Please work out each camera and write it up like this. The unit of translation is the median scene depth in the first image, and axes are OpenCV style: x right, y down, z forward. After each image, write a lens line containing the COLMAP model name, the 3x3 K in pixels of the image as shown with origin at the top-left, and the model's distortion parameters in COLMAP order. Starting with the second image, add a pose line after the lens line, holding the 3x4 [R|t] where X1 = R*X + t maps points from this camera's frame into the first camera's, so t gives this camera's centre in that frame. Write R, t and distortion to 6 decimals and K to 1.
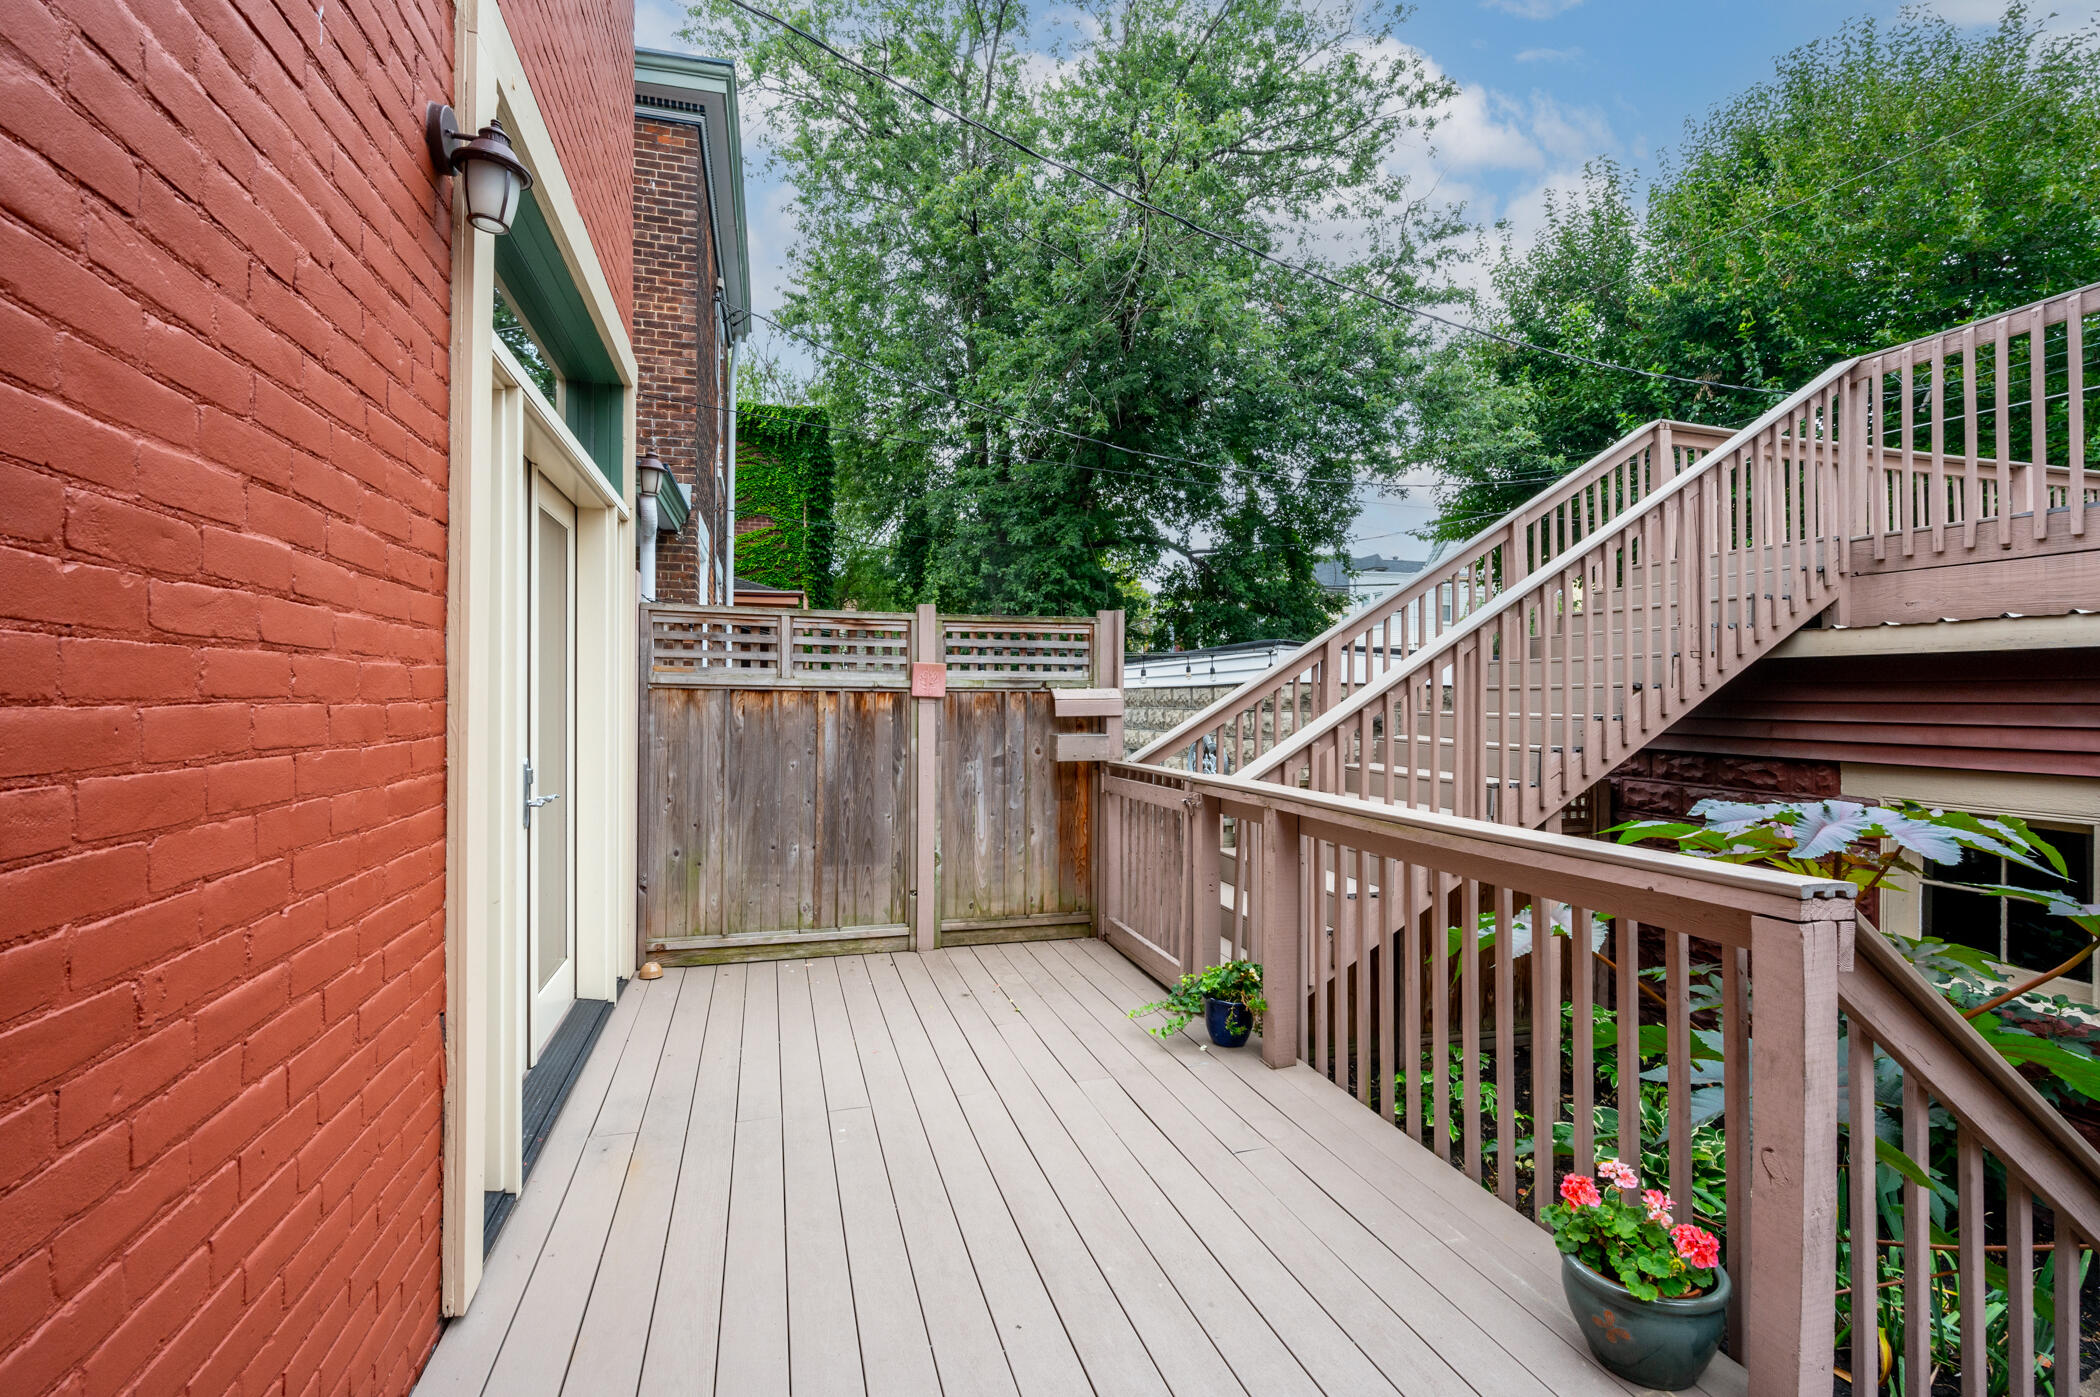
lens RADIAL K [[932.4, 0, 1050.0], [0, 932.4, 698.5], [0, 0, 1]] dist [0.001769, 0.000335]
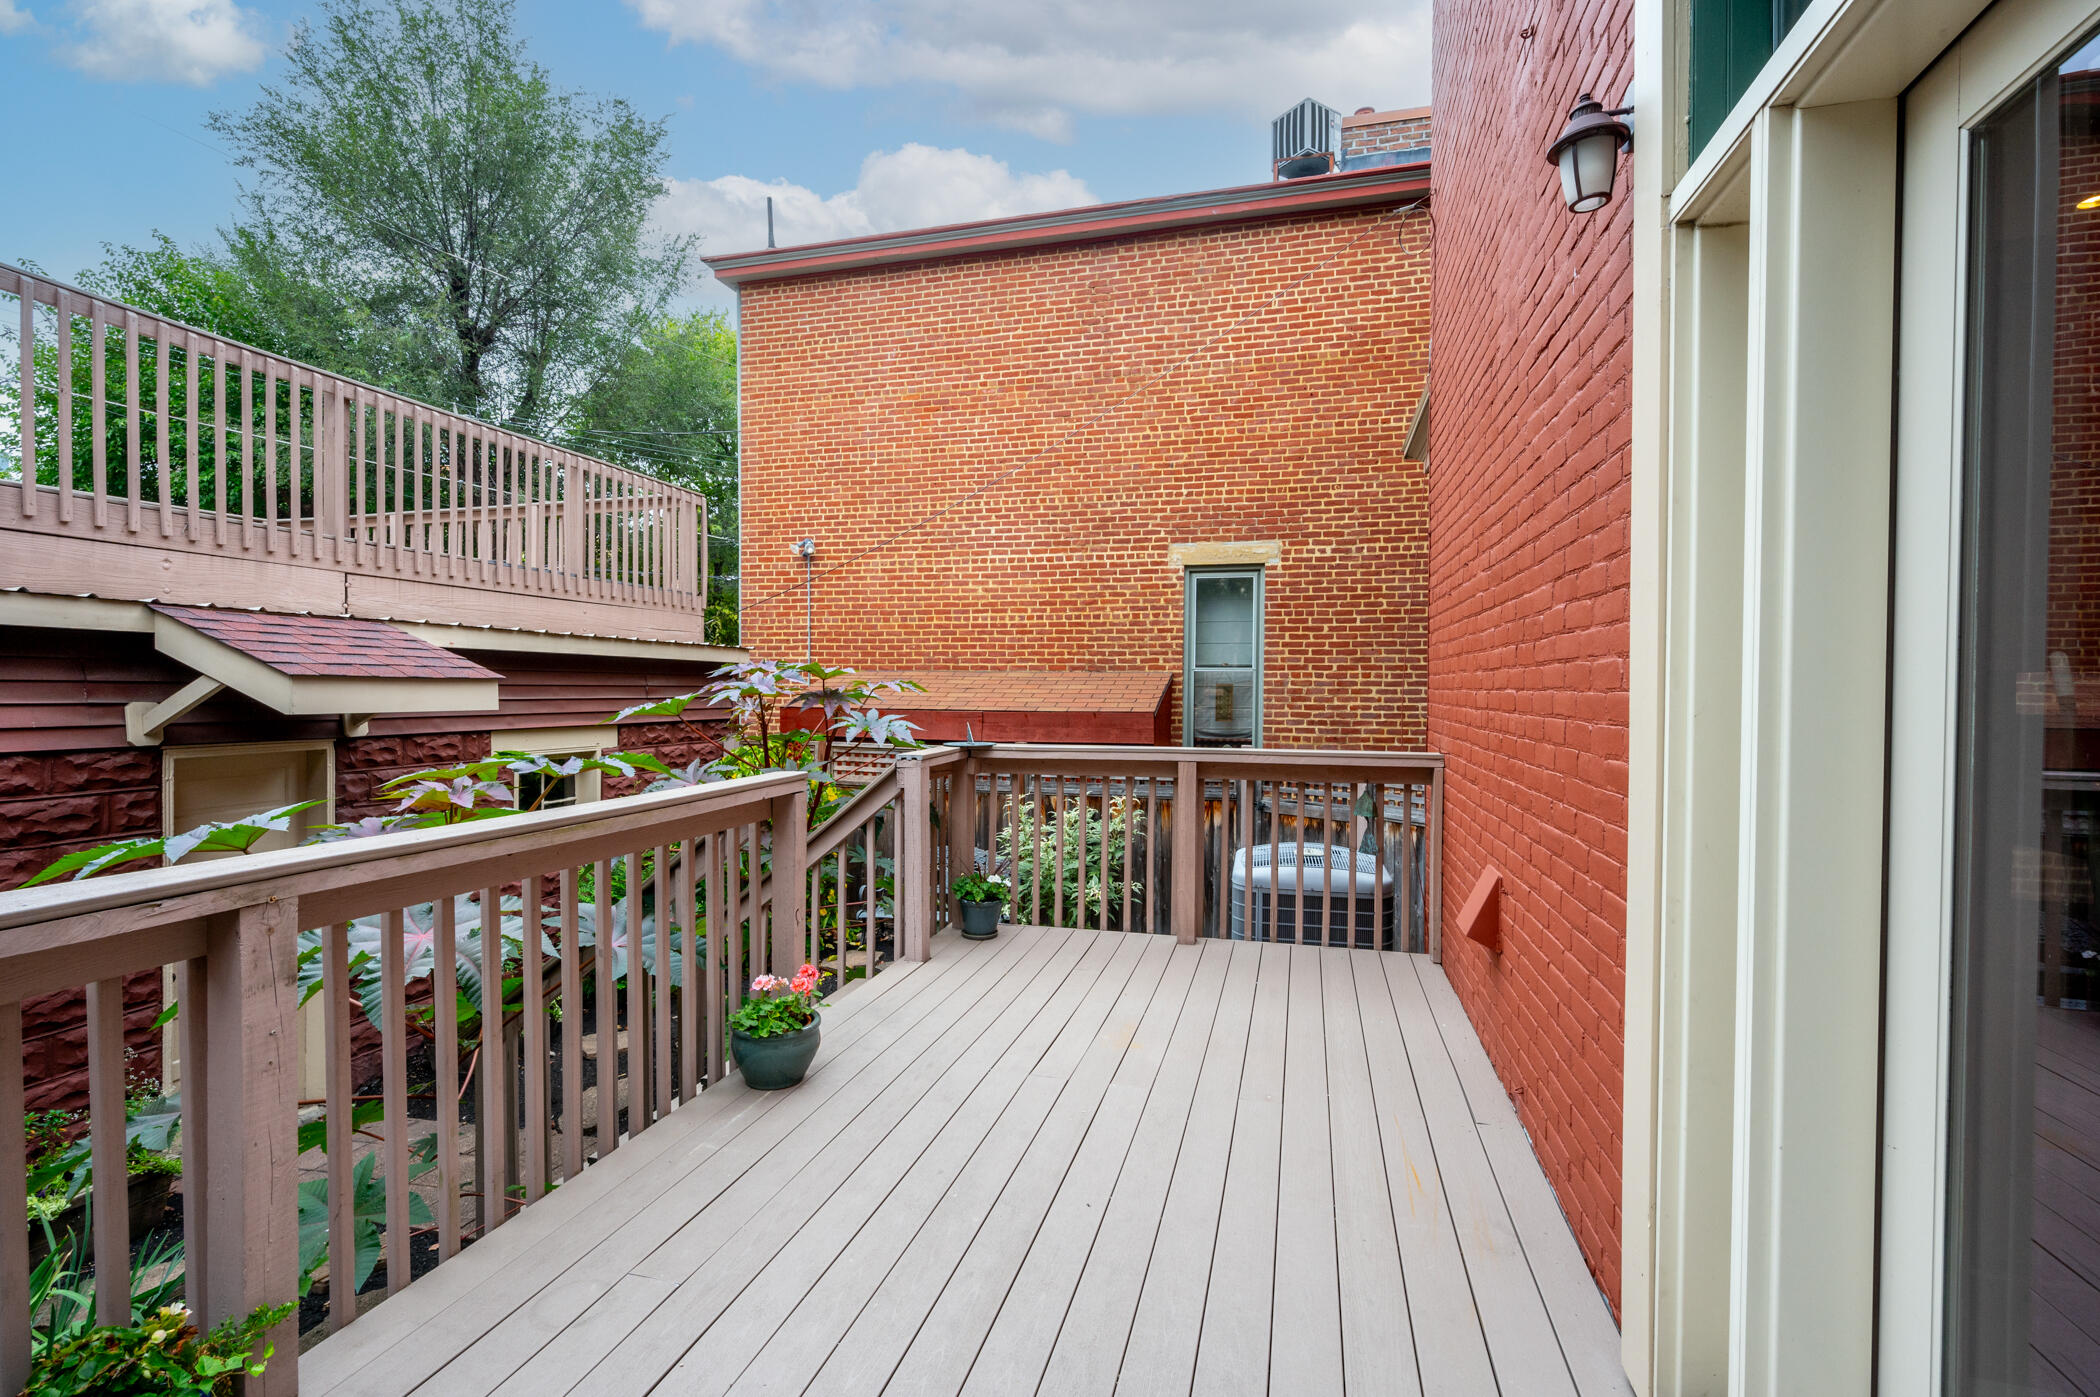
lens RADIAL K [[932.4, 0, 1050.0], [0, 932.4, 698.5], [0, 0, 1]] dist [0.001769, 0.000335]
pose [[-0.846500, -0.009693, 0.532301, -0.489801], [-0.003090, 0.999907, 0.013293, 0.003764], [-0.532380, 0.009608, -0.846451, 1.591890]]
